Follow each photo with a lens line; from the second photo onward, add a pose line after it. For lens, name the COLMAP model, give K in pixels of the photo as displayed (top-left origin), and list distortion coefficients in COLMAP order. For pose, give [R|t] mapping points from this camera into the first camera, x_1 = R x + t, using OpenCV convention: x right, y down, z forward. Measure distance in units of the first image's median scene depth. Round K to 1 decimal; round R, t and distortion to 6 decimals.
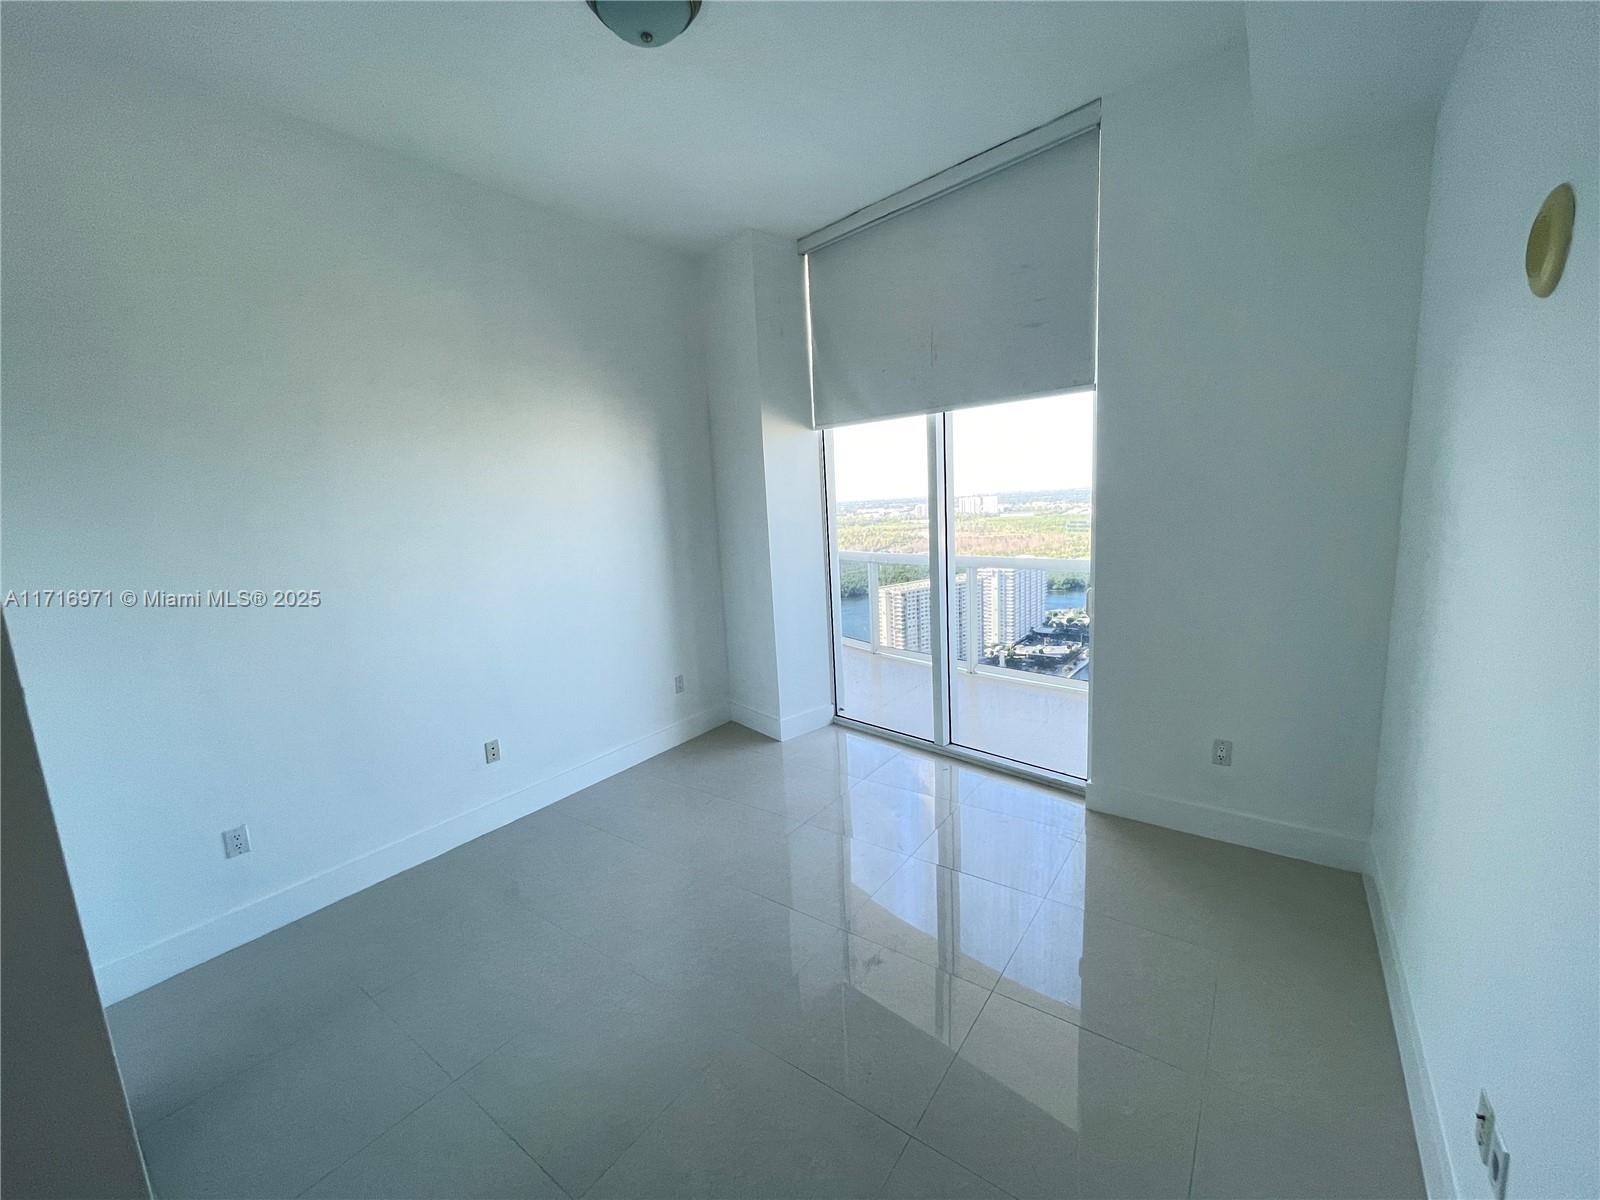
lens RADIAL K [[646.7, 0, 794.2], [0, 646.7, 598.6], [0, 0, 1]] dist [0.000379, 0.000341]
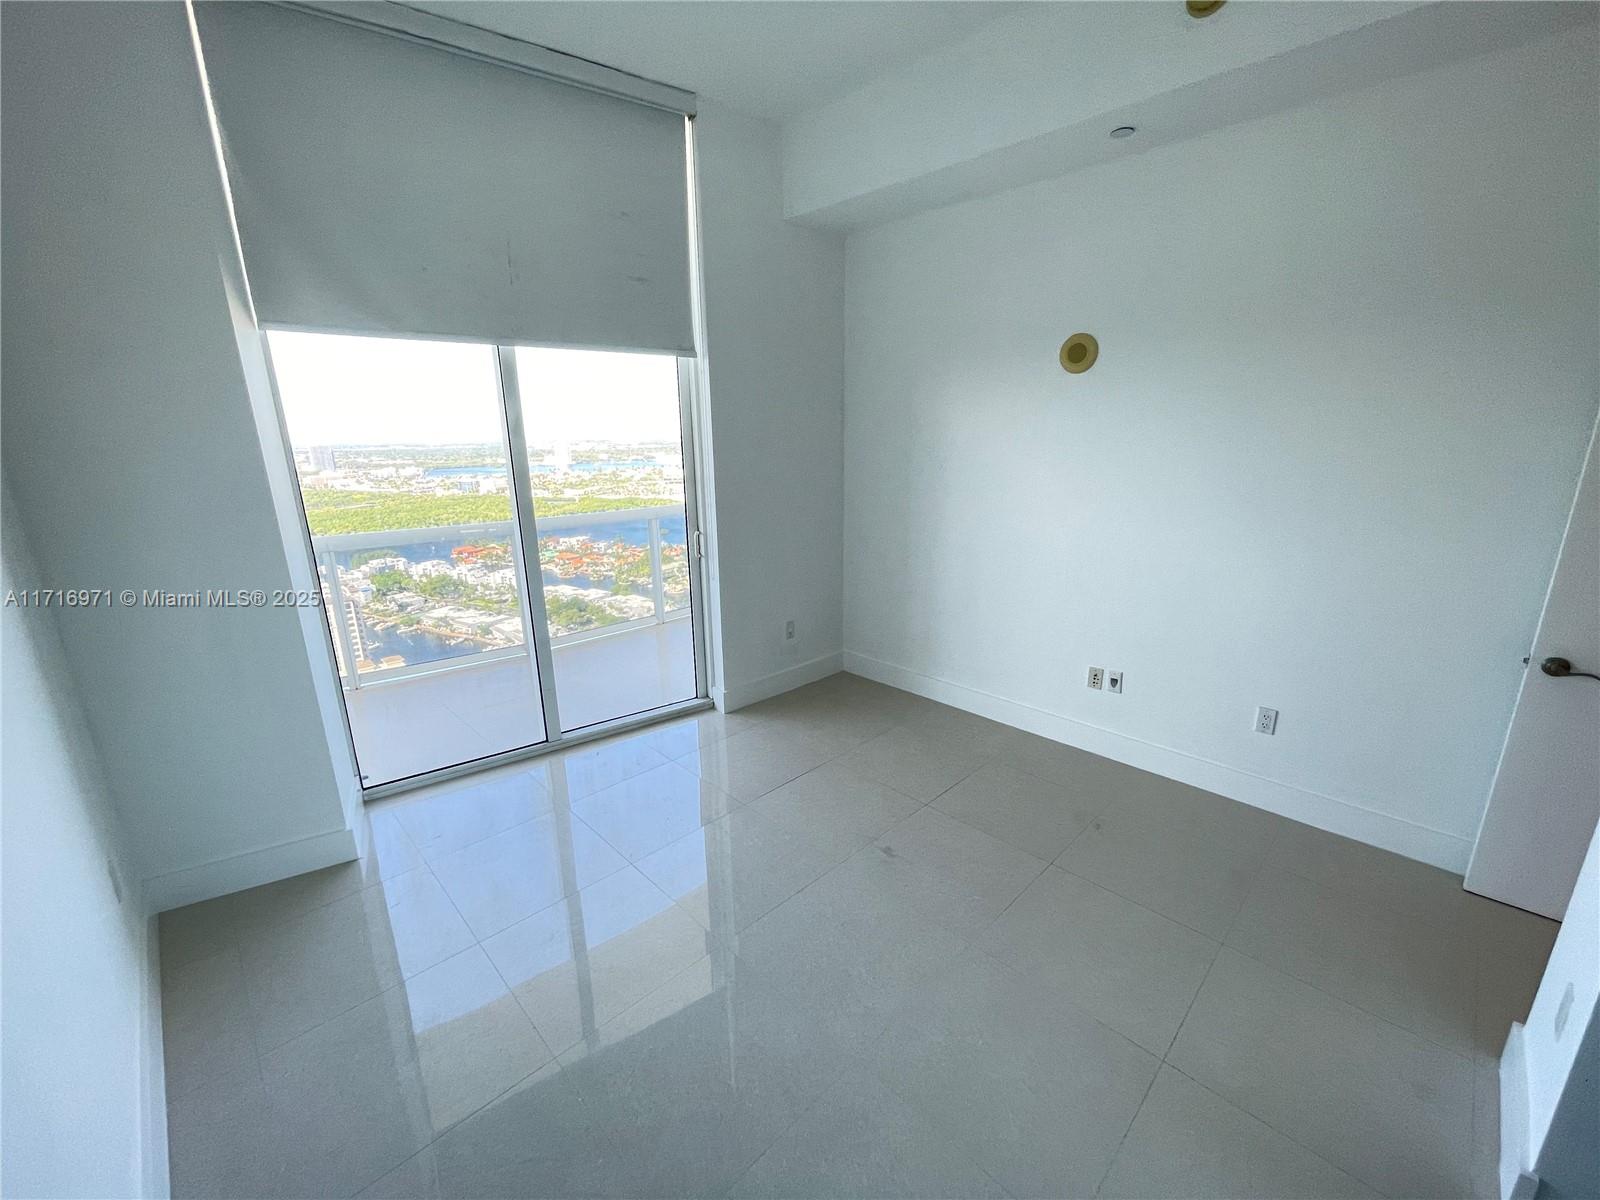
lens RADIAL K [[646.7, 0, 794.2], [0, 646.7, 598.6], [0, 0, 1]] dist [0.000379, 0.000341]
pose [[0.173296, -0.195689, 0.965233, -0.564331], [0.161841, 0.972397, 0.168085, -0.056880], [-0.971481, 0.127086, 0.200183, 0.531207]]
